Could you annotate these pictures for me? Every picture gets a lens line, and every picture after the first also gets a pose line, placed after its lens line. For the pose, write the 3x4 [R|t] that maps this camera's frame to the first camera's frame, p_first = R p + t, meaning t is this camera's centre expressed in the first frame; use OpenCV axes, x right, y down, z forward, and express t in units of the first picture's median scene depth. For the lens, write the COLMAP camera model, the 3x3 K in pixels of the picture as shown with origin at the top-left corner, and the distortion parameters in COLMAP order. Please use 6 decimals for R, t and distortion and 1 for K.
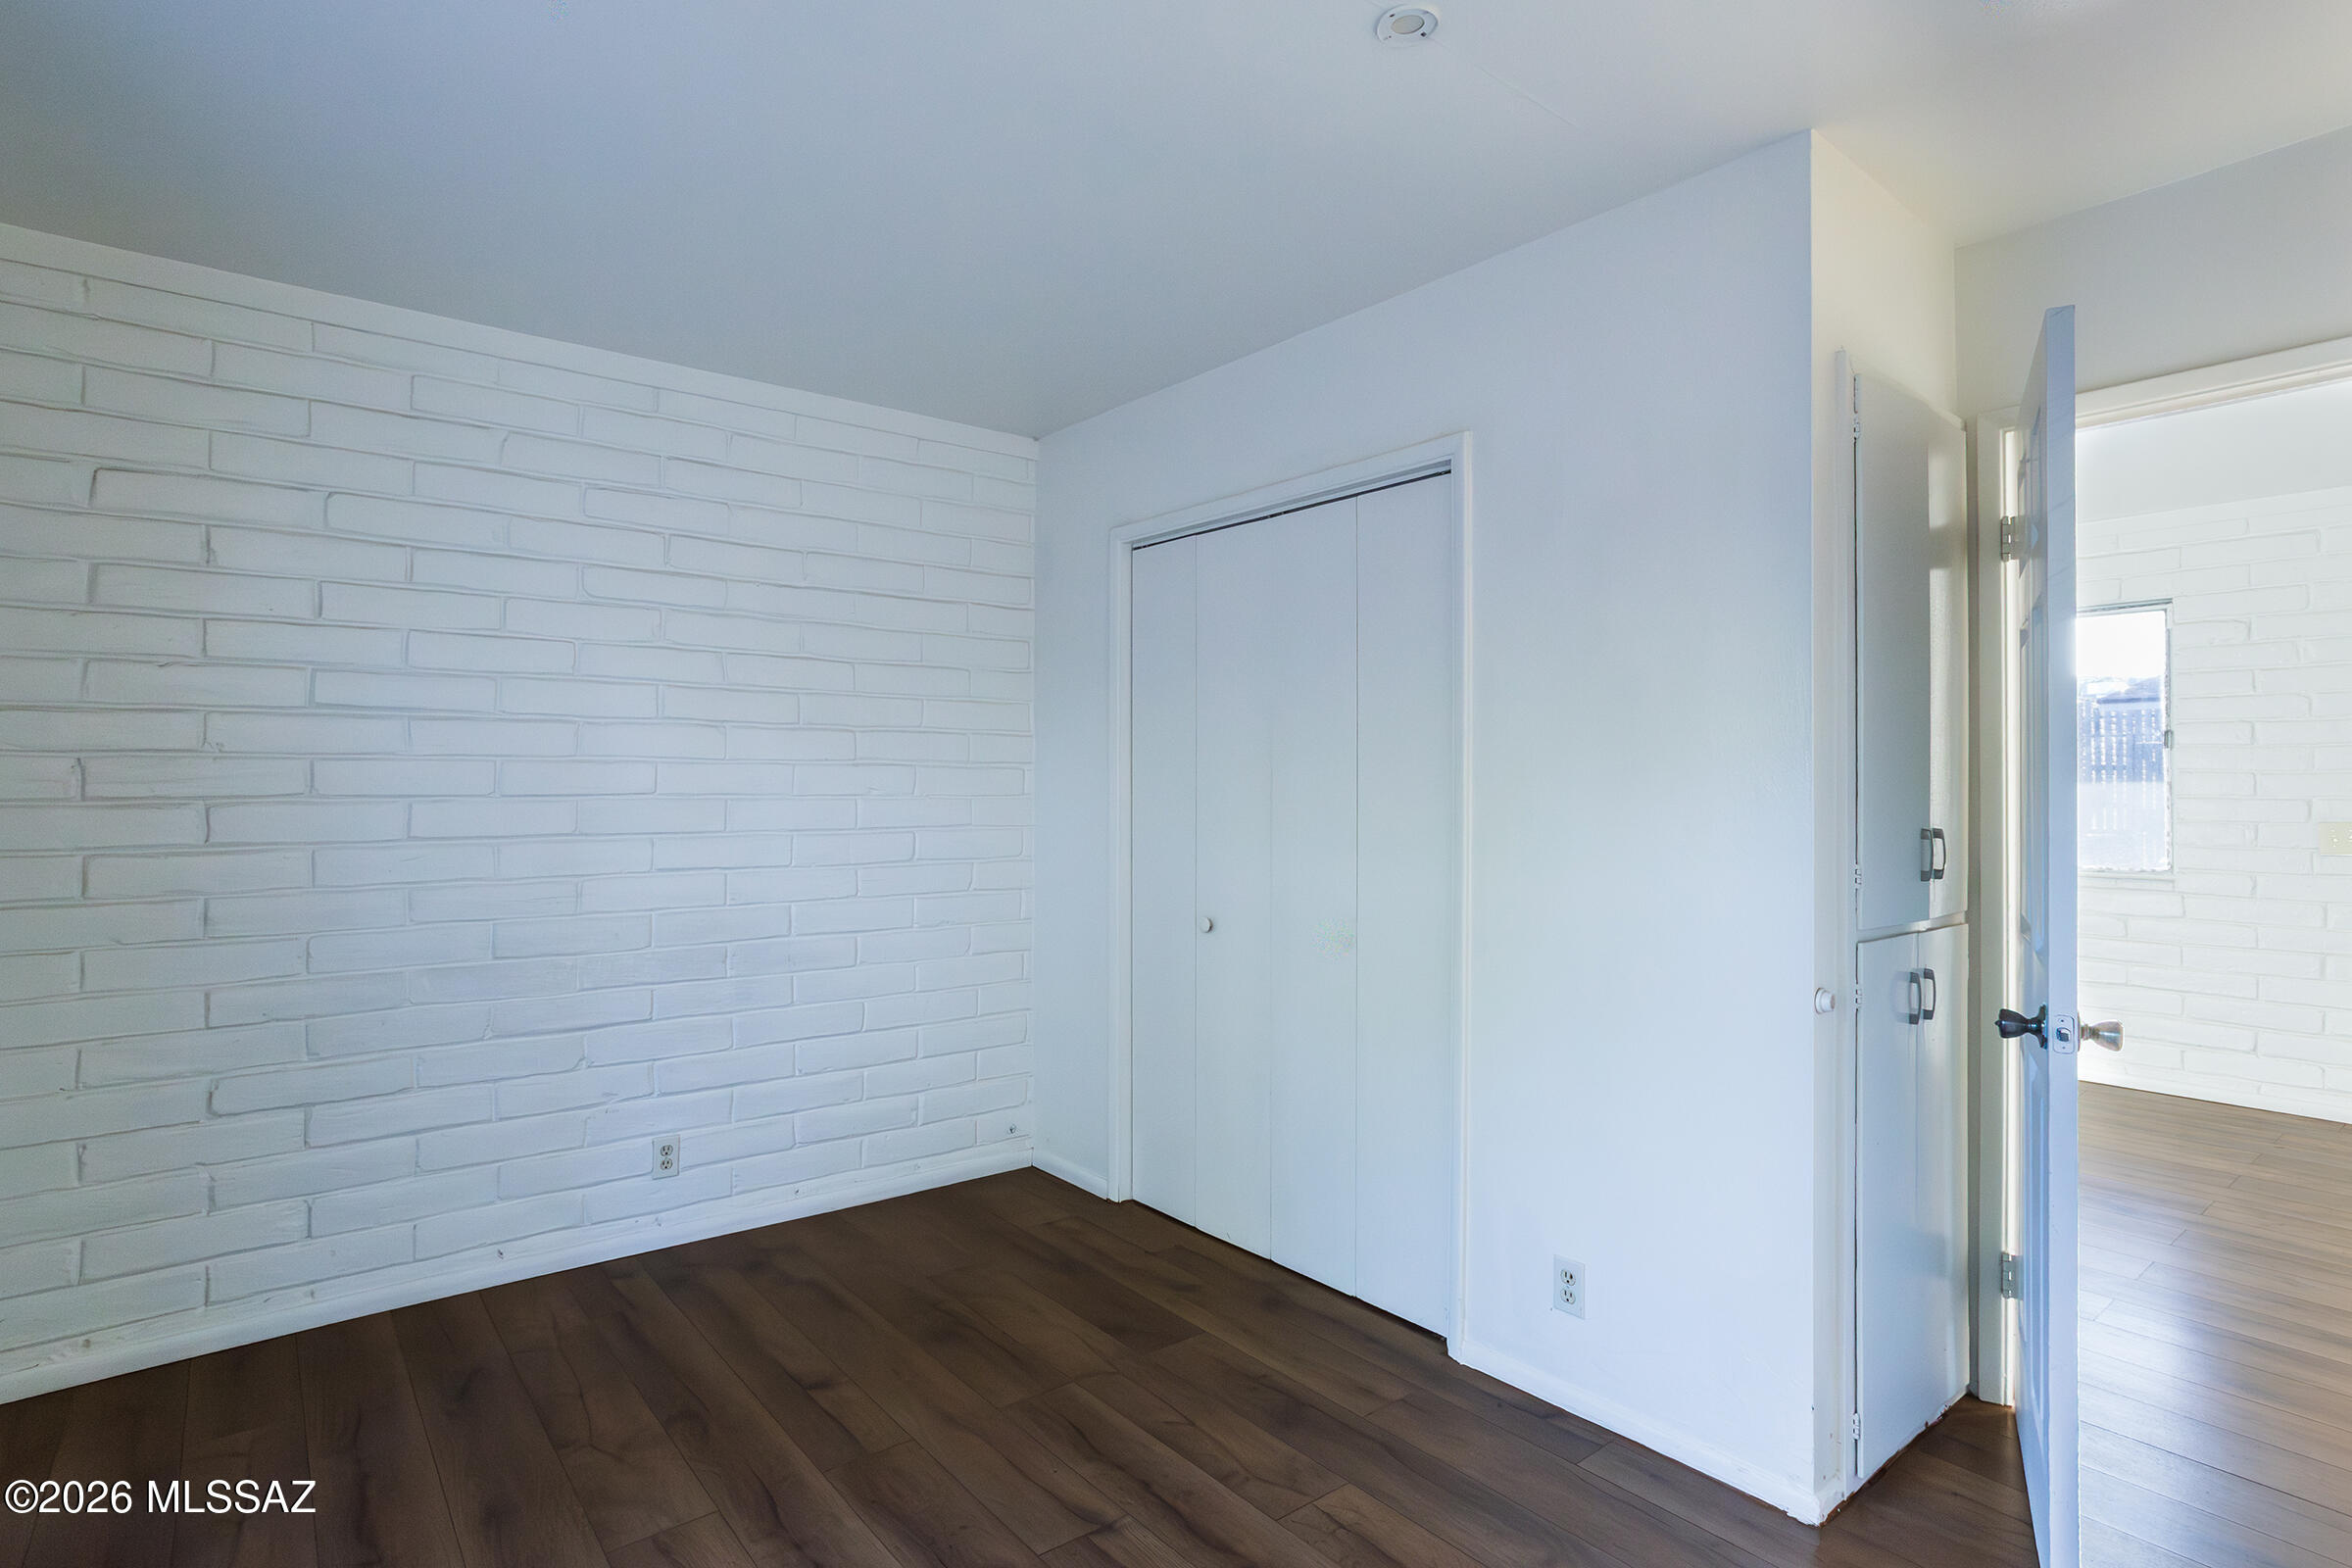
lens RADIAL K [[1197.5, 0, 1176.0], [0, 1197.5, 784.0], [0, 0, 1]] dist [-0.050621, 0.032465]
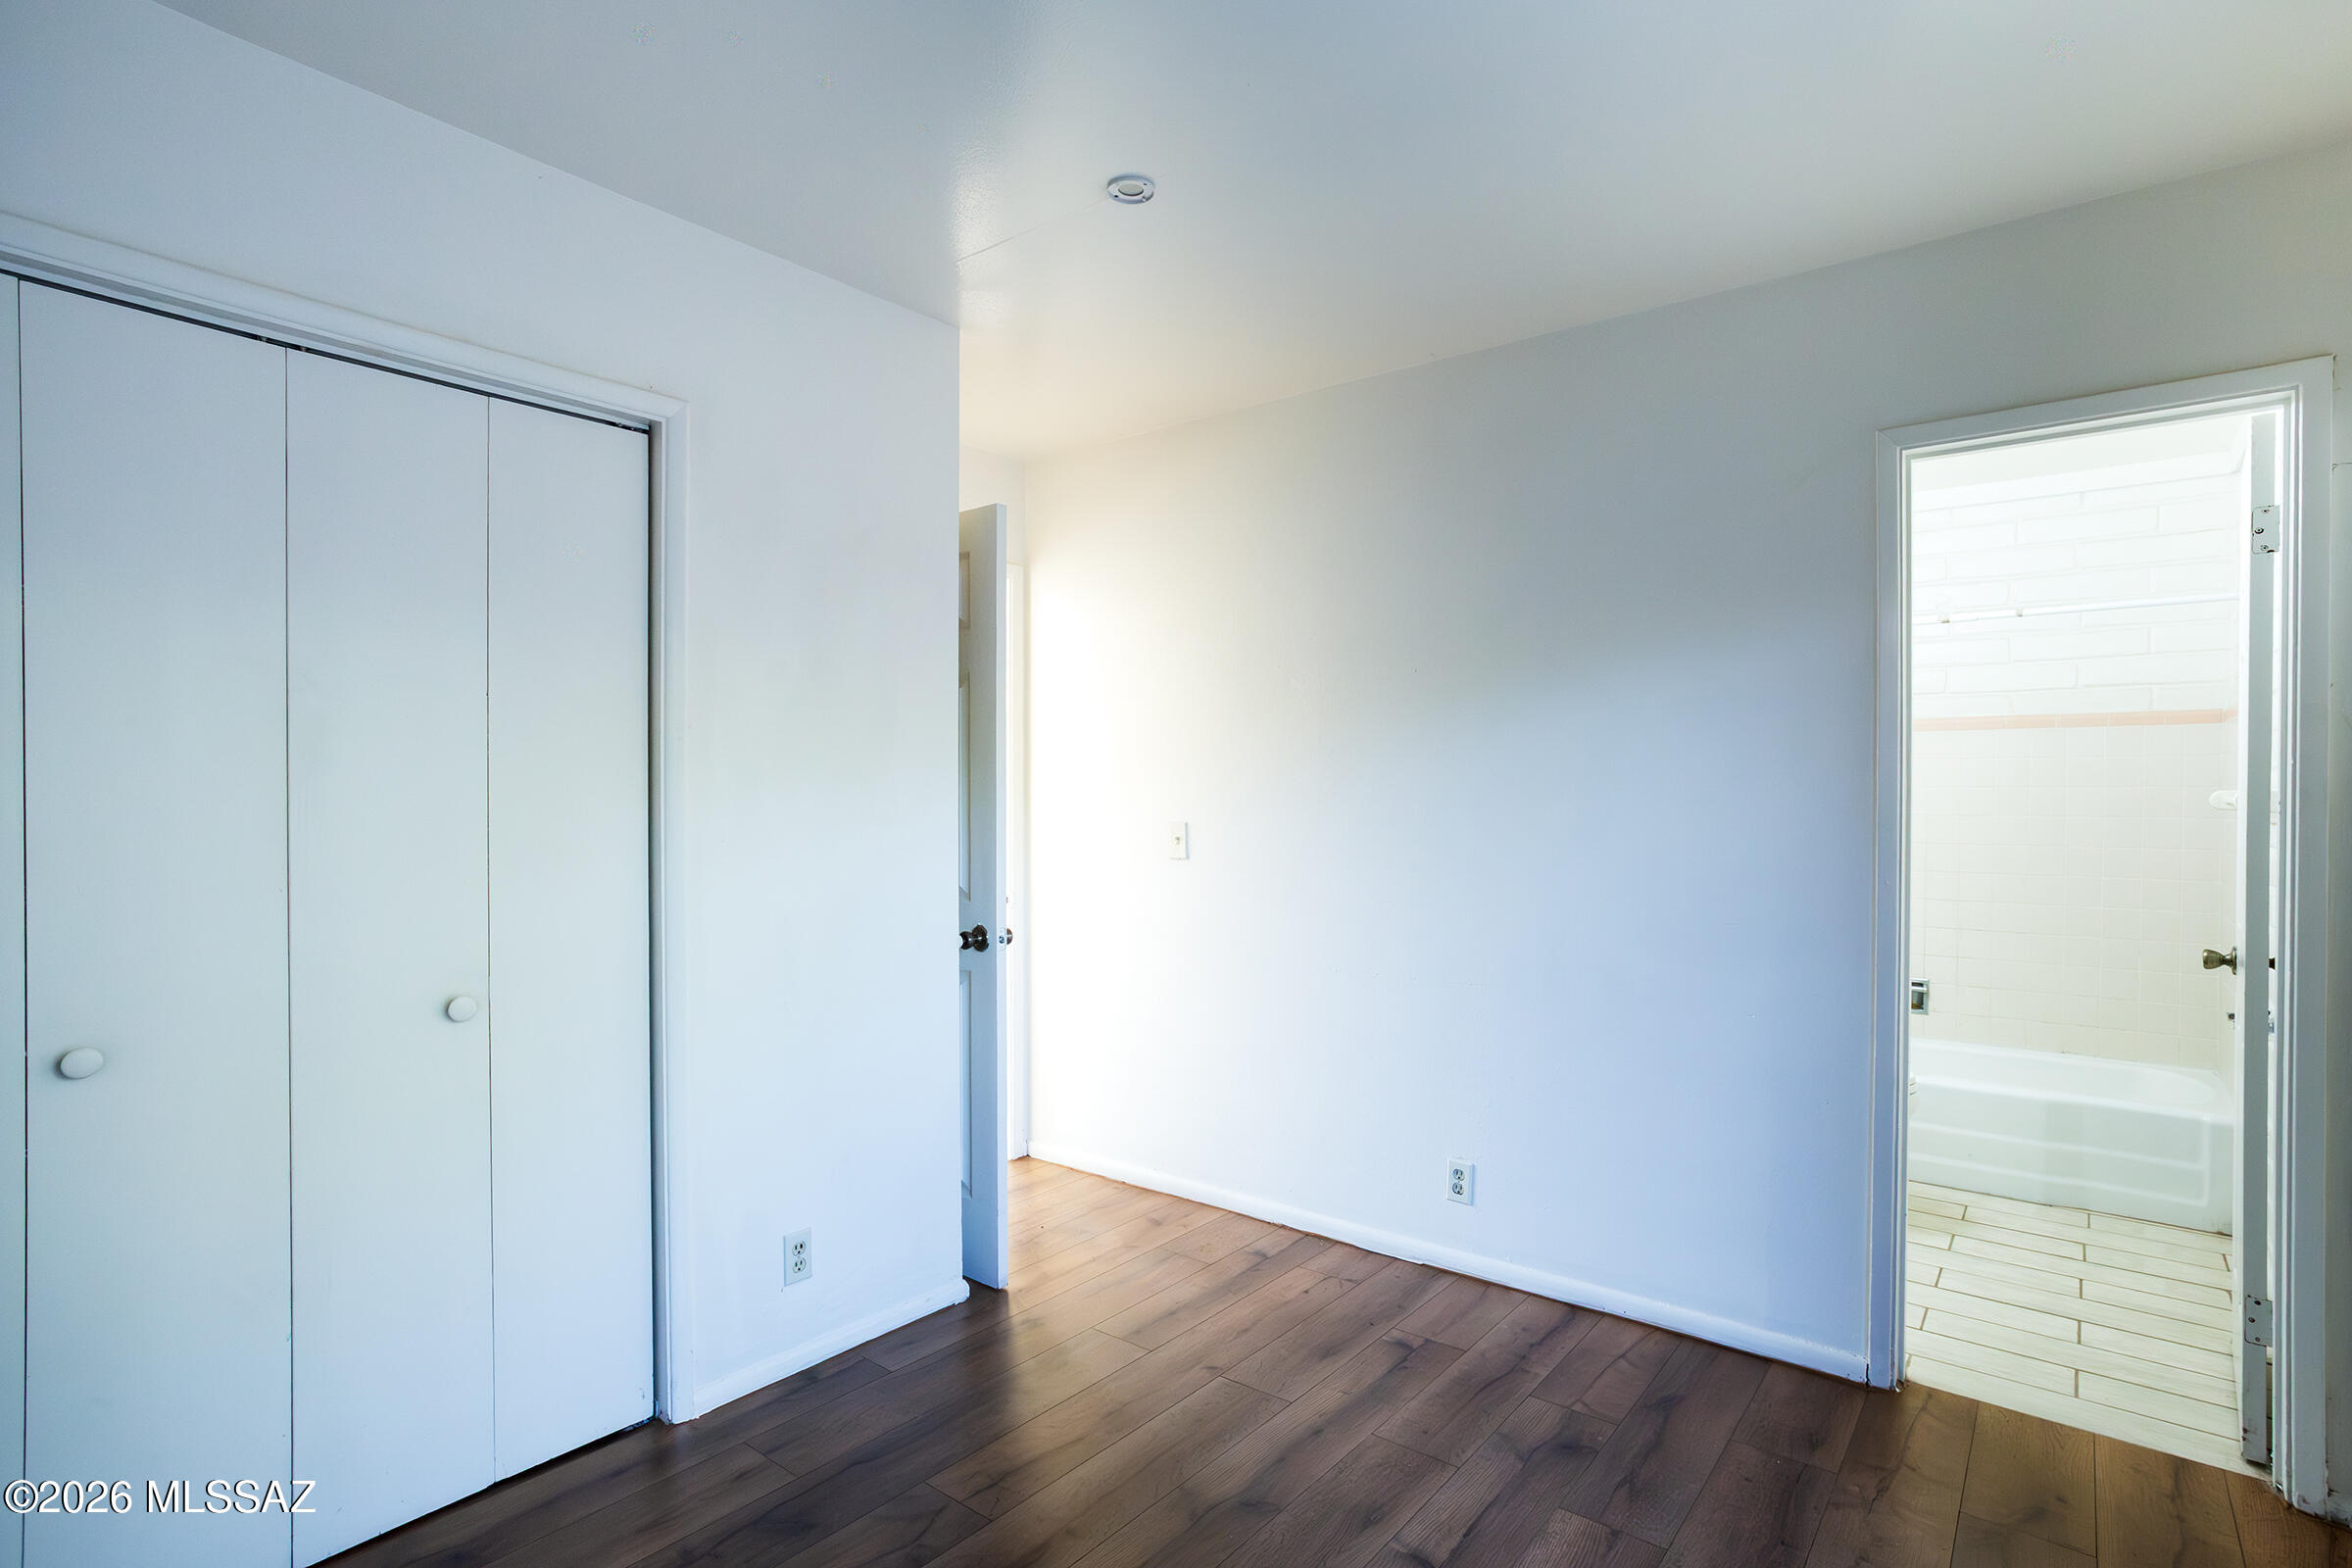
lens RADIAL K [[1197.5, 0, 1176.0], [0, 1197.5, 784.0], [0, 0, 1]] dist [-0.050621, 0.032465]
pose [[-0.240127, 0.005296, 0.970727, -0.798397], [-0.007408, 0.999946, -0.007288, -0.000168], [-0.970713, -0.008942, -0.240075, 0.928219]]
